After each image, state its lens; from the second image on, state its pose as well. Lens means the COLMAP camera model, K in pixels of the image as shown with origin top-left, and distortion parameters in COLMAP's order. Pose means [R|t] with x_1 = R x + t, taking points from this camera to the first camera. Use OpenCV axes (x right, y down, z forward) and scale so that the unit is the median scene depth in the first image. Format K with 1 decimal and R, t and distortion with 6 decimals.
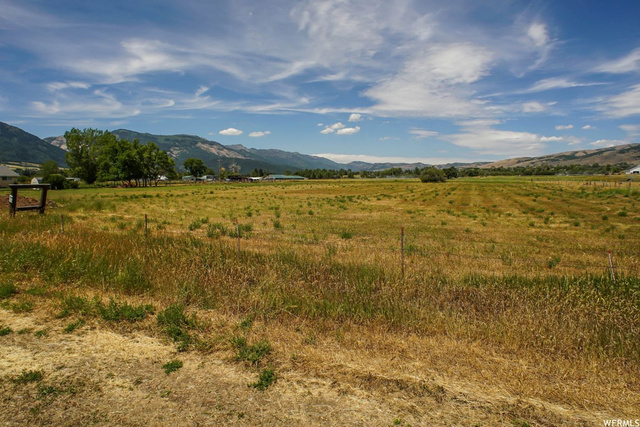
lens RADIAL K [[405.9, 0, 320.4], [0, 405.9, 216.2], [0, 0, 1]] dist [-0.070924, 0.067187]
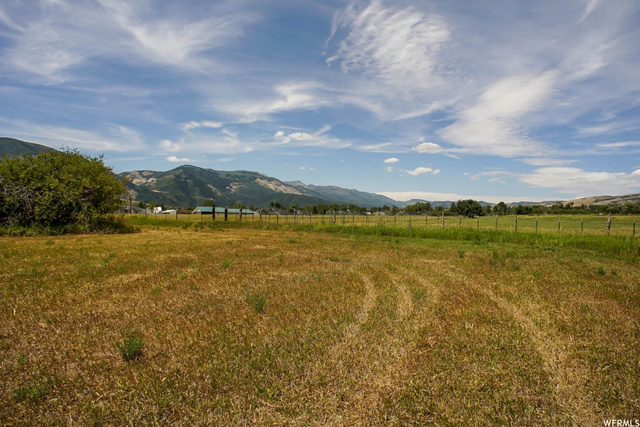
lens RADIAL K [[405.9, 0, 301.6], [0, 405.9, 205.6], [0, 0, 1]] dist [-0.070924, 0.067187]
pose [[0.994408, 0.013855, -0.104691, -0.185491], [-0.025660, 0.993345, -0.112279, -0.002425], [0.102439, 0.114337, 0.988146, -0.000085]]
